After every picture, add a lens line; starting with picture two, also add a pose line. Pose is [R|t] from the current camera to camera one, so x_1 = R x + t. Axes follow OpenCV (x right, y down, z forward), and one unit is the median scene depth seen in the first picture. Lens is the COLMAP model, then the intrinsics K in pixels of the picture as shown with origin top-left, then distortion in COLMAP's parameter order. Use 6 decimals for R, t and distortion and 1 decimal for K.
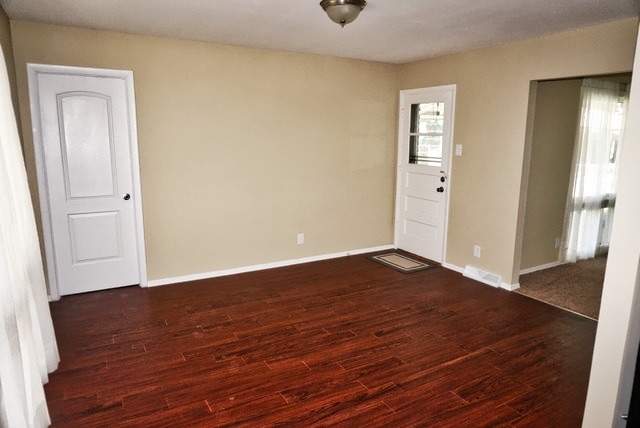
lens RADIAL K [[427.0, 0, 316.9], [0, 427.0, 213.9], [0, 0, 1]] dist [-0.035162, 0.003190]
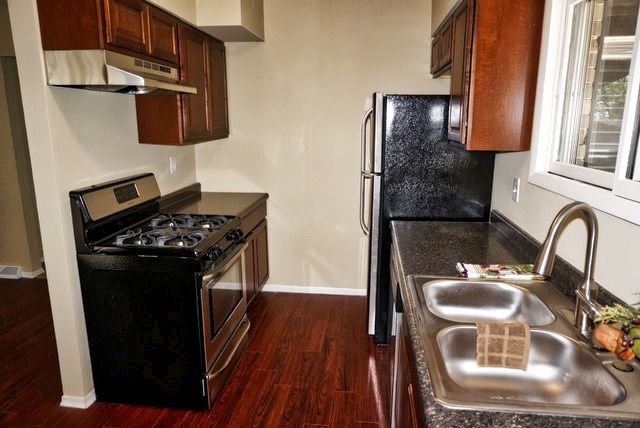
lens RADIAL K [[427.0, 0, 316.9], [0, 427.0, 213.9], [0, 0, 1]] dist [-0.035162, 0.003190]
pose [[0.594148, -0.179656, 0.784036, 0.161868], [0.147201, 0.982562, 0.113596, 0.033116], [-0.790772, 0.047918, 0.610232, -0.150626]]
